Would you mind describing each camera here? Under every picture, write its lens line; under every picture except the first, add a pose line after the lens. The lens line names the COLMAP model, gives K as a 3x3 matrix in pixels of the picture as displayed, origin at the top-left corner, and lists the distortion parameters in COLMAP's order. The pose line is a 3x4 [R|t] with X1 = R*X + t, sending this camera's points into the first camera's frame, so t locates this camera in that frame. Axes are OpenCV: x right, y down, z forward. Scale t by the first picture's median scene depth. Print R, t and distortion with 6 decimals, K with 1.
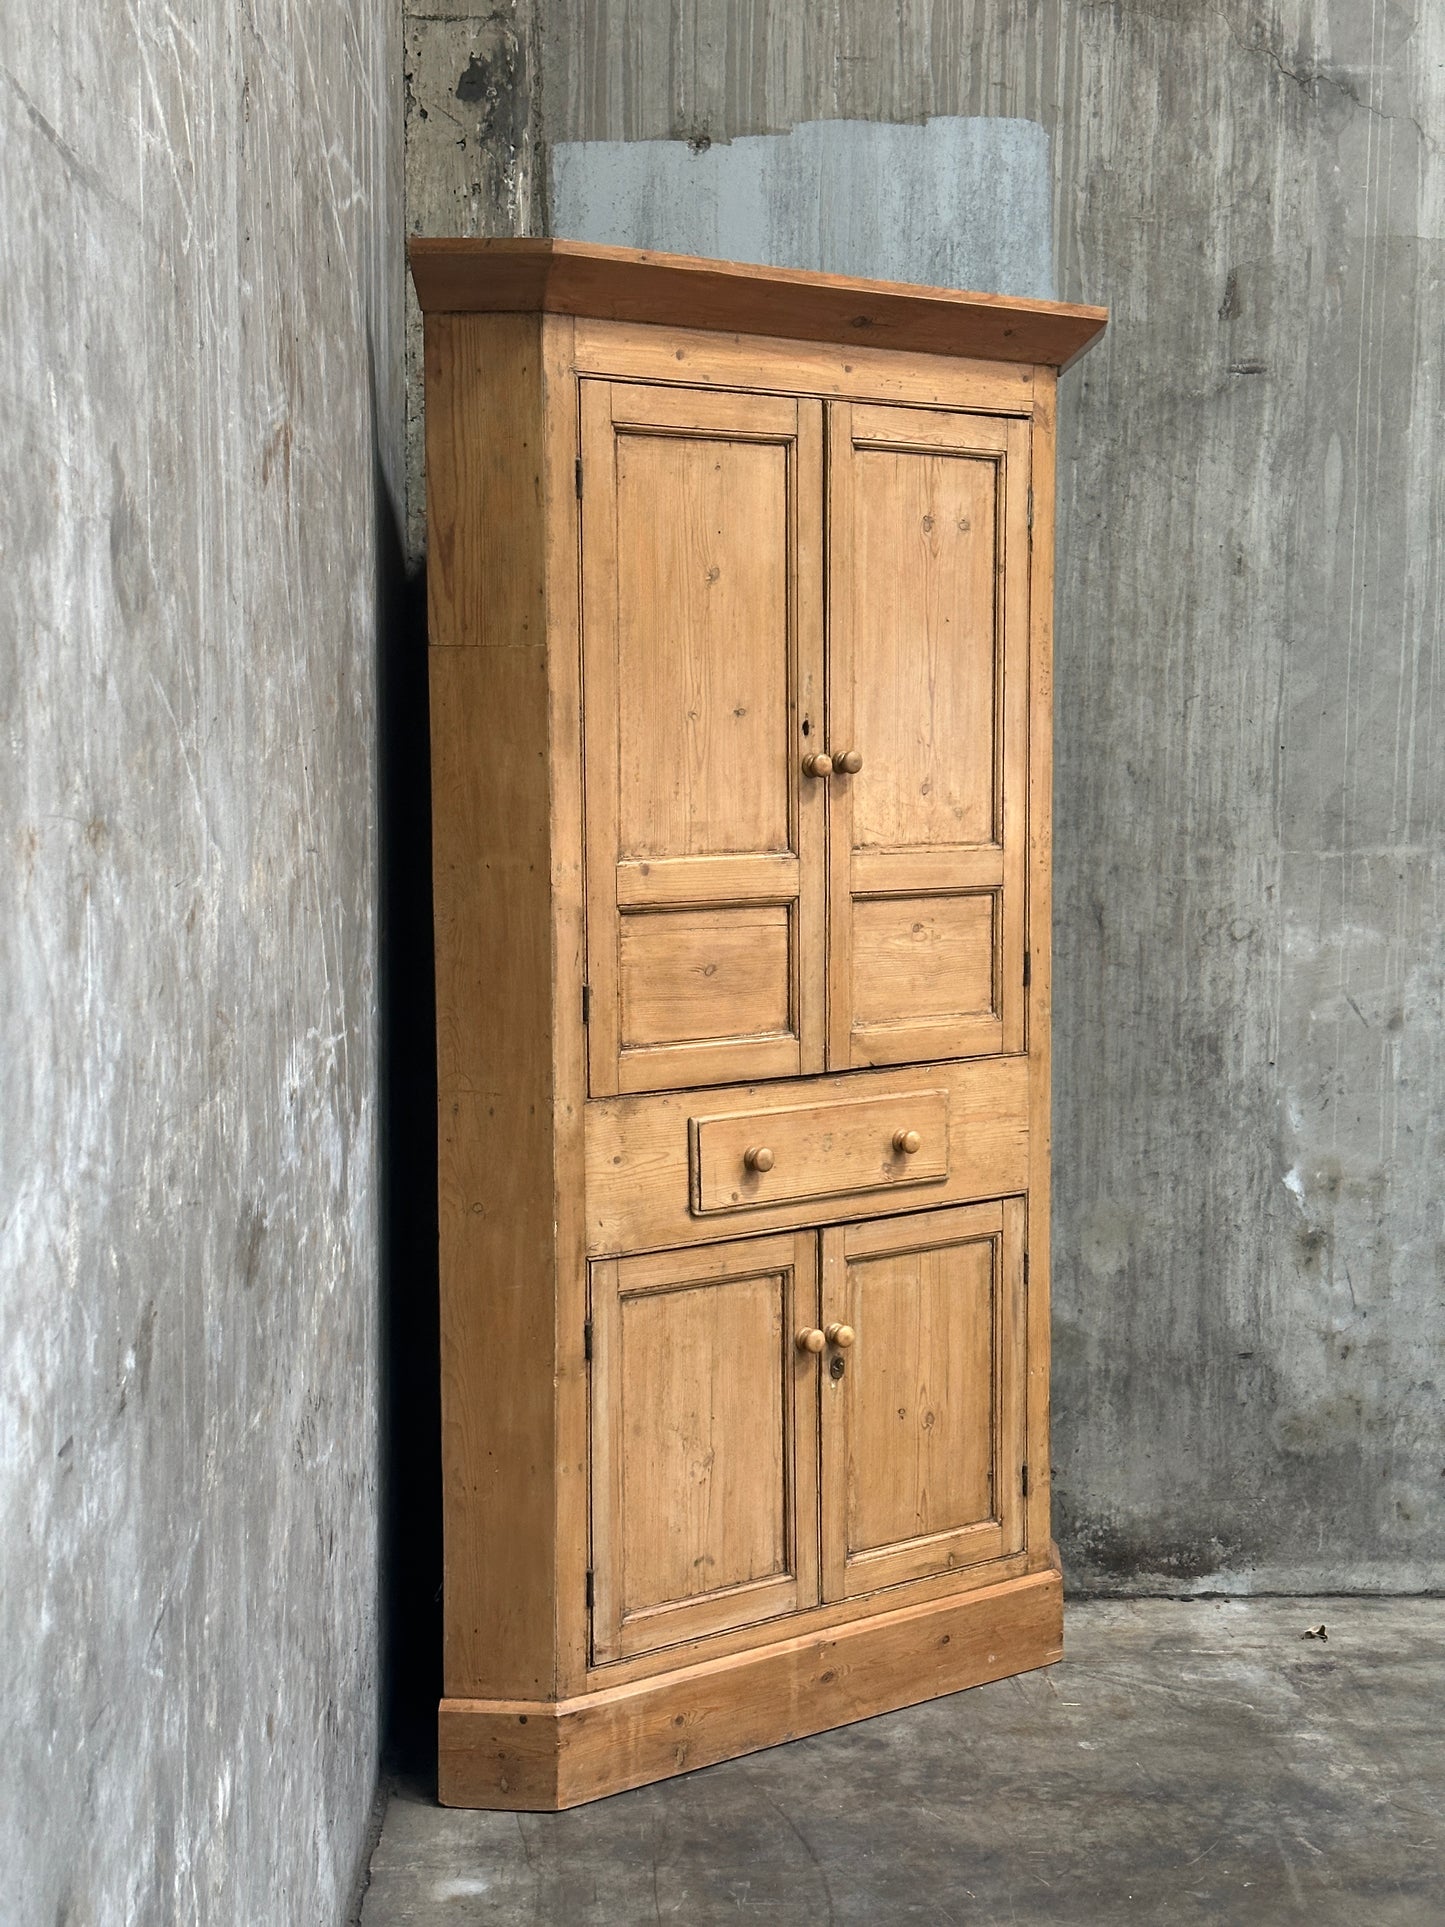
lens RADIAL K [[2682.3, 0, 714.8], [0, 2682.3, 970.8], [0, 0, 1]] dist [0.118601, 0.000000]
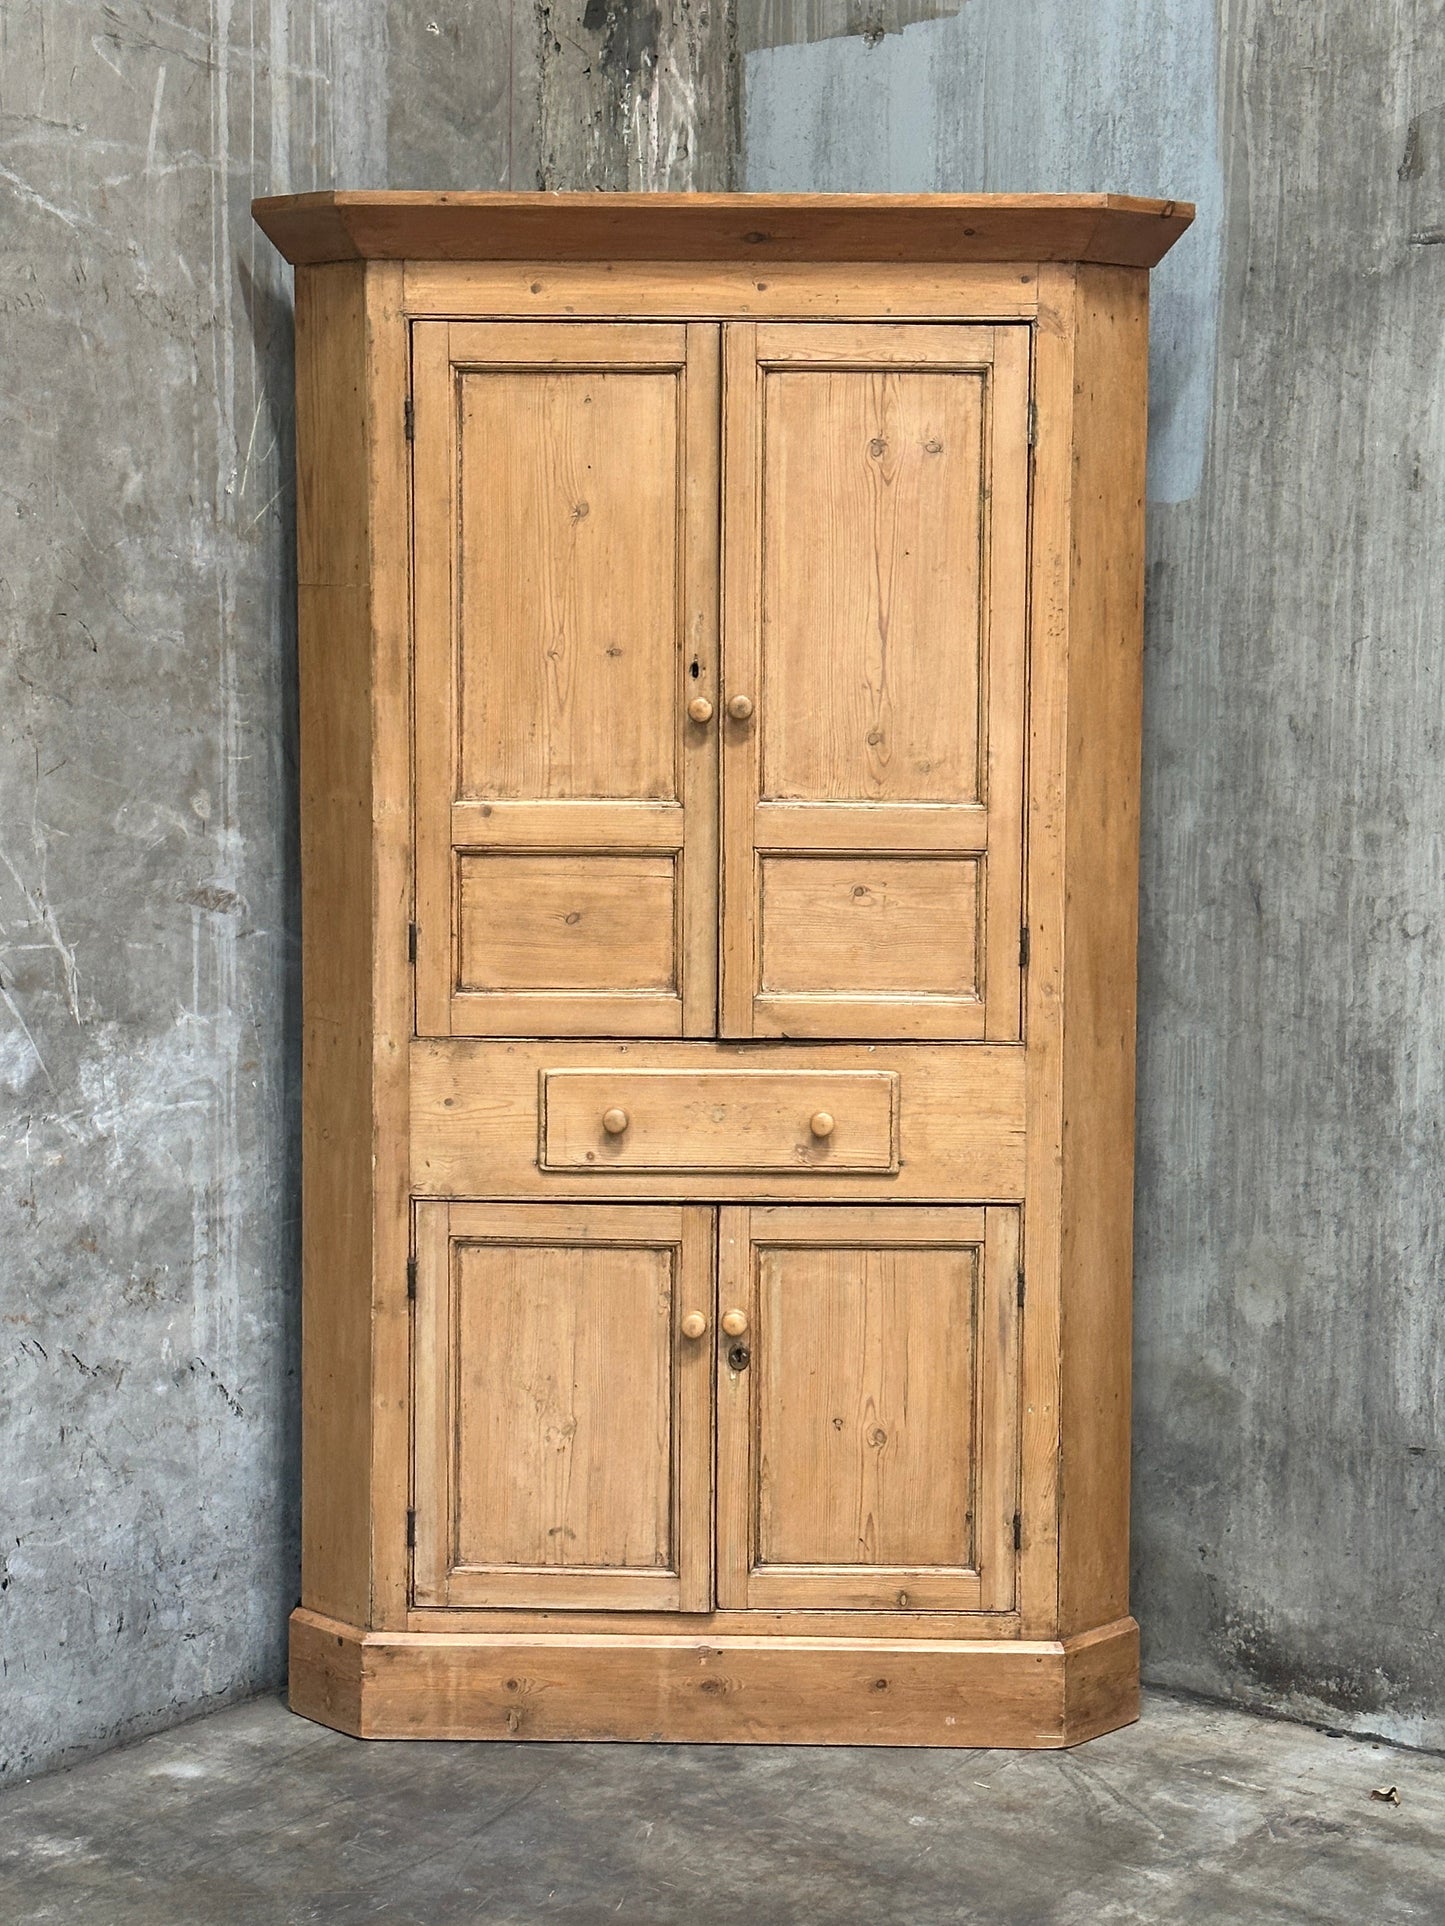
lens RADIAL K [[3263.6, 0, 729.0], [0, 3263.6, 902.6], [0, 0, 1]] dist [0.124705, 0.000000]
pose [[0.781098, 0.061684, -0.621354, 0.704631], [-0.066627, 0.997661, 0.015285, -0.025279], [0.620843, 0.029460, 0.783381, 0.103455]]
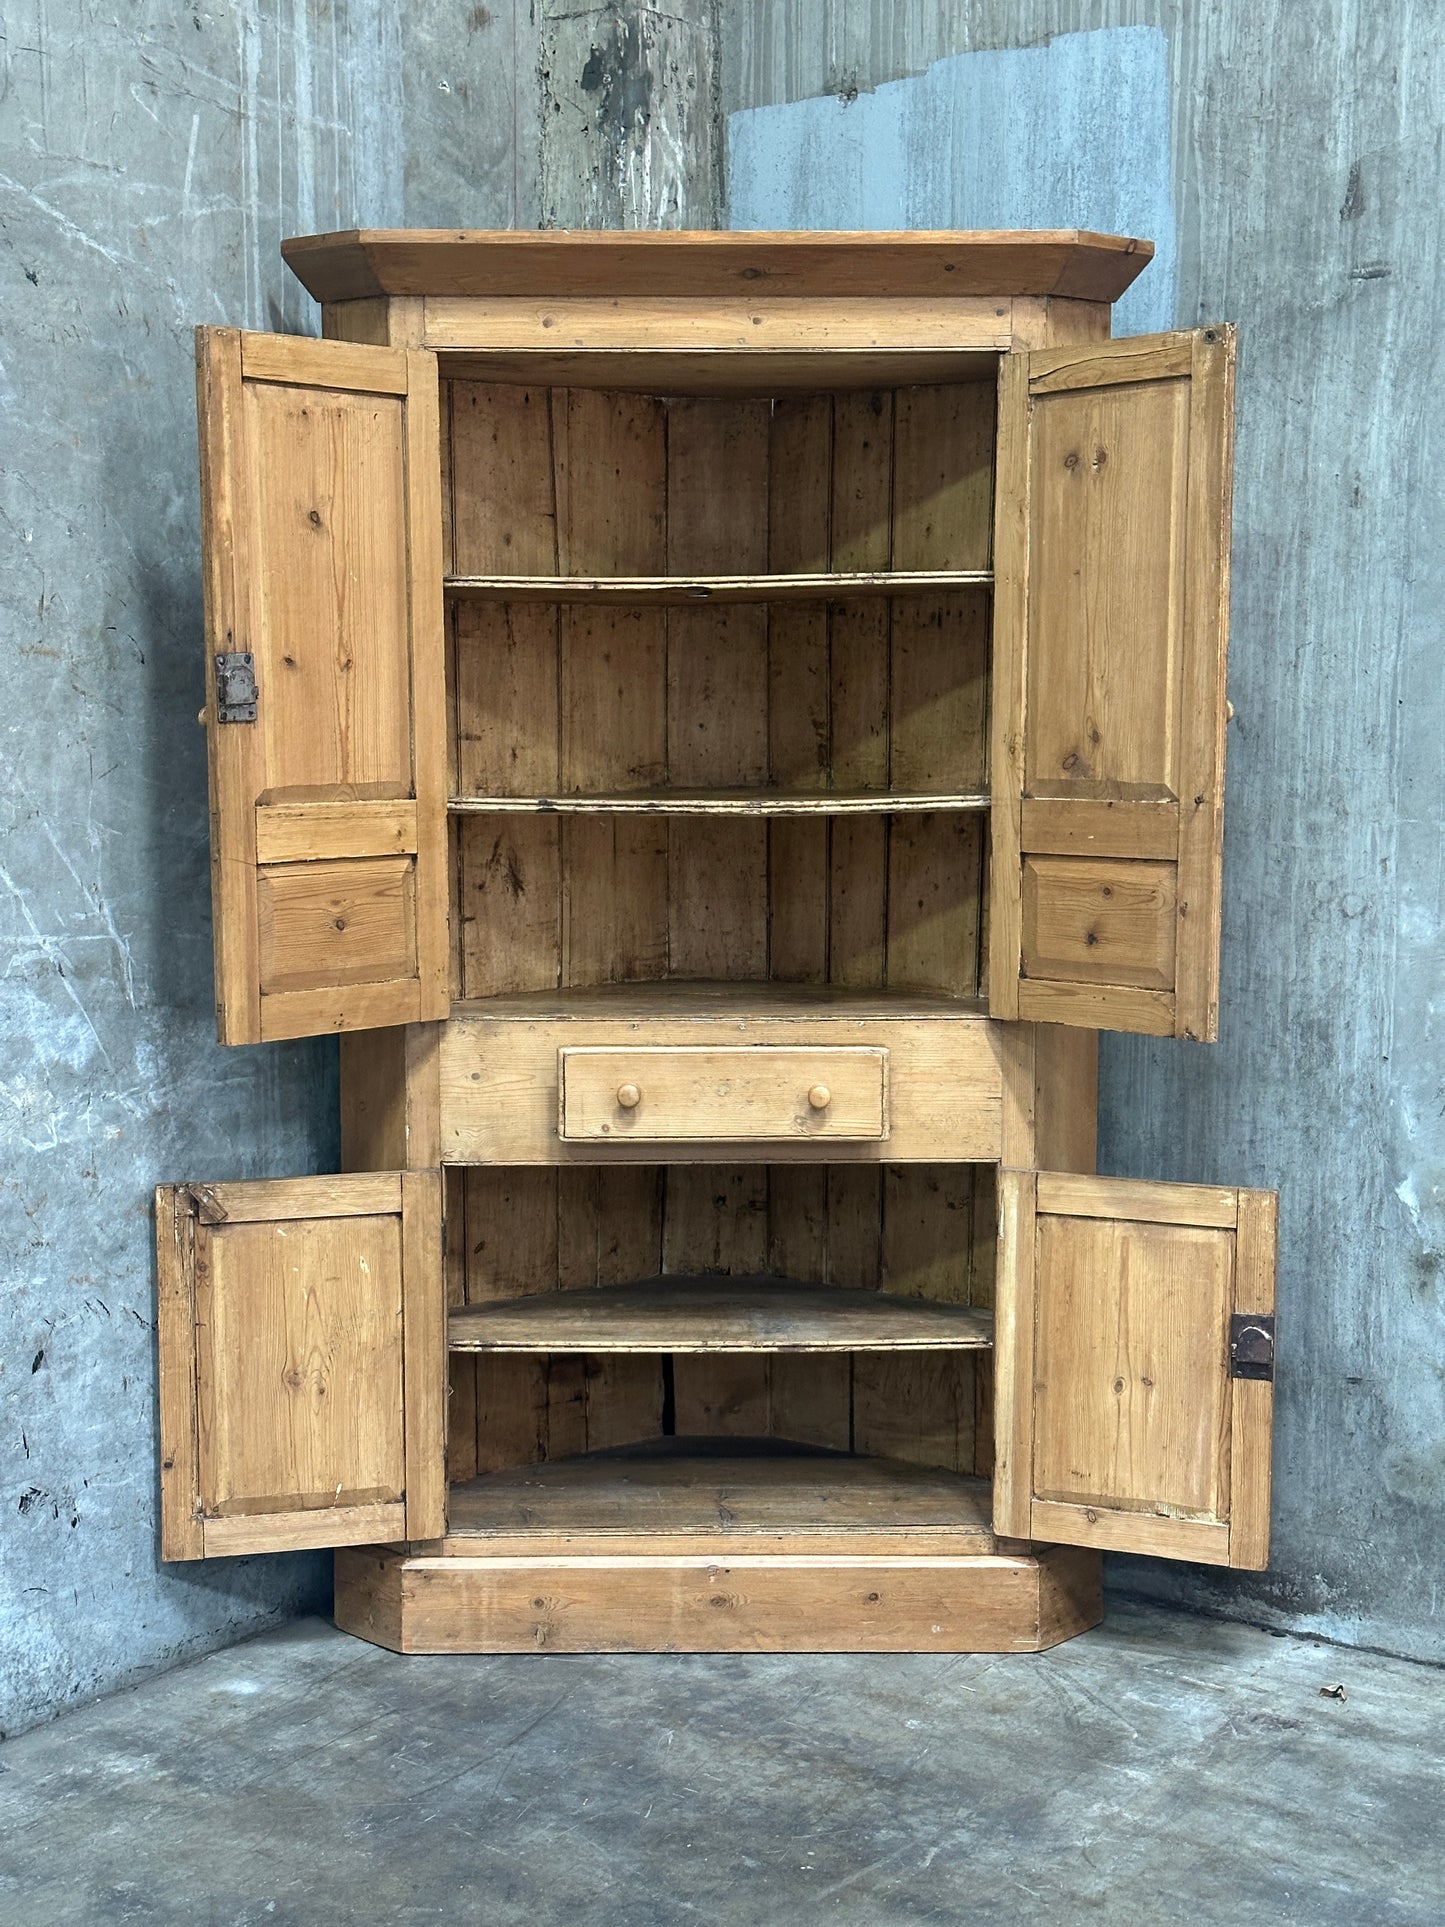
lens RADIAL K [[2682.3, 0, 729.4], [0, 2682.3, 975.1], [0, 0, 1]] dist [0.118601, 0.000000]
pose [[0.799000, 0.072202, -0.596980, 0.615310], [-0.057952, 0.997390, 0.043066, -0.020459], [0.598532, 0.000186, 0.801099, 0.171508]]
